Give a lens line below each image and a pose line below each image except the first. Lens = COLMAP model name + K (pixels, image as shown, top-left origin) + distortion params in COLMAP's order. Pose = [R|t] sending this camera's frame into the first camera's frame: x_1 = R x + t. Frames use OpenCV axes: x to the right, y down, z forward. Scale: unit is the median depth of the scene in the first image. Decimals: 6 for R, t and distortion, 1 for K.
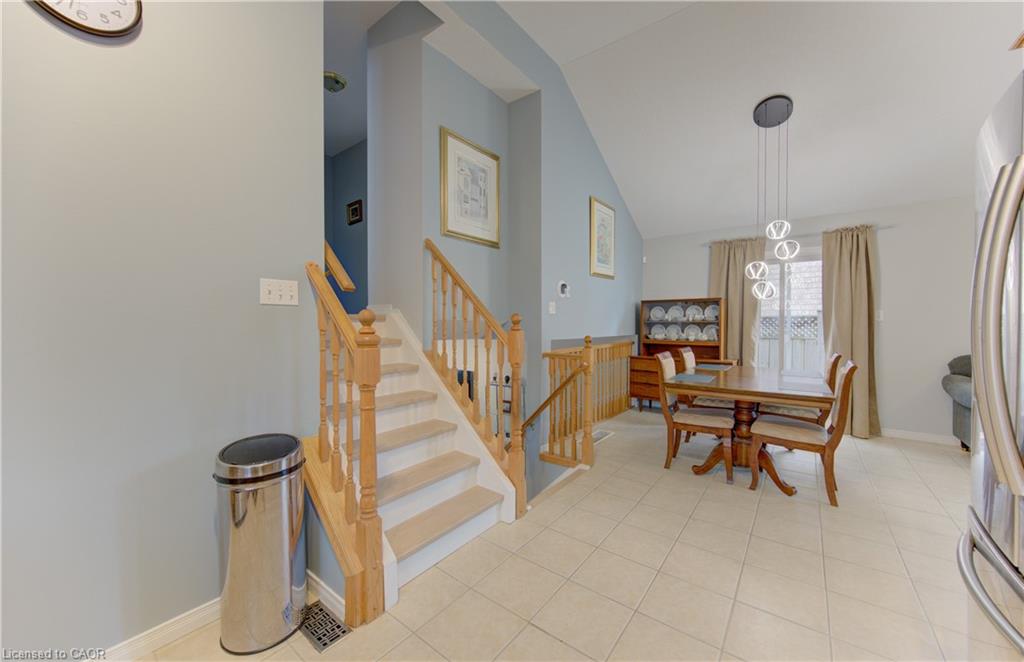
lens RADIAL K [[391.2, 0, 512.0], [0, 391.2, 331.0], [0, 0, 1]] dist [-0.000866, -0.000080]
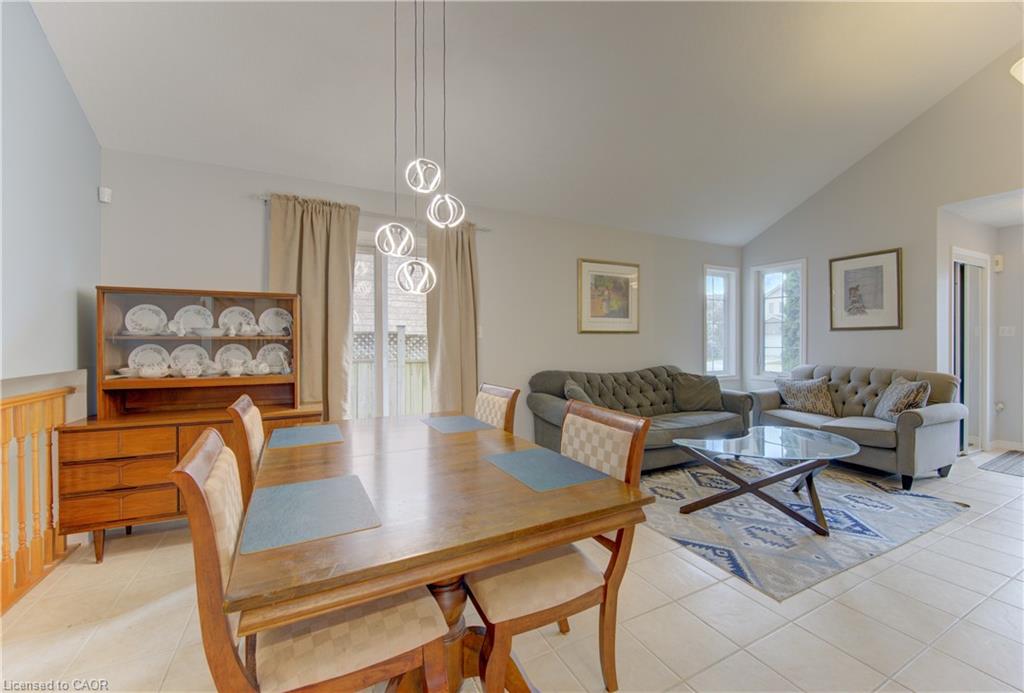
lens RADIAL K [[399.6, 0, 520.8], [0, 399.6, 341.9], [0, 0, 1]] dist [-0.012207, -0.000055]
pose [[0.418921, -0.001889, 0.908021, 0.151017], [0.020616, 0.999760, -0.007432, -0.007388], [-0.907789, 0.021833, 0.418859, 0.452882]]
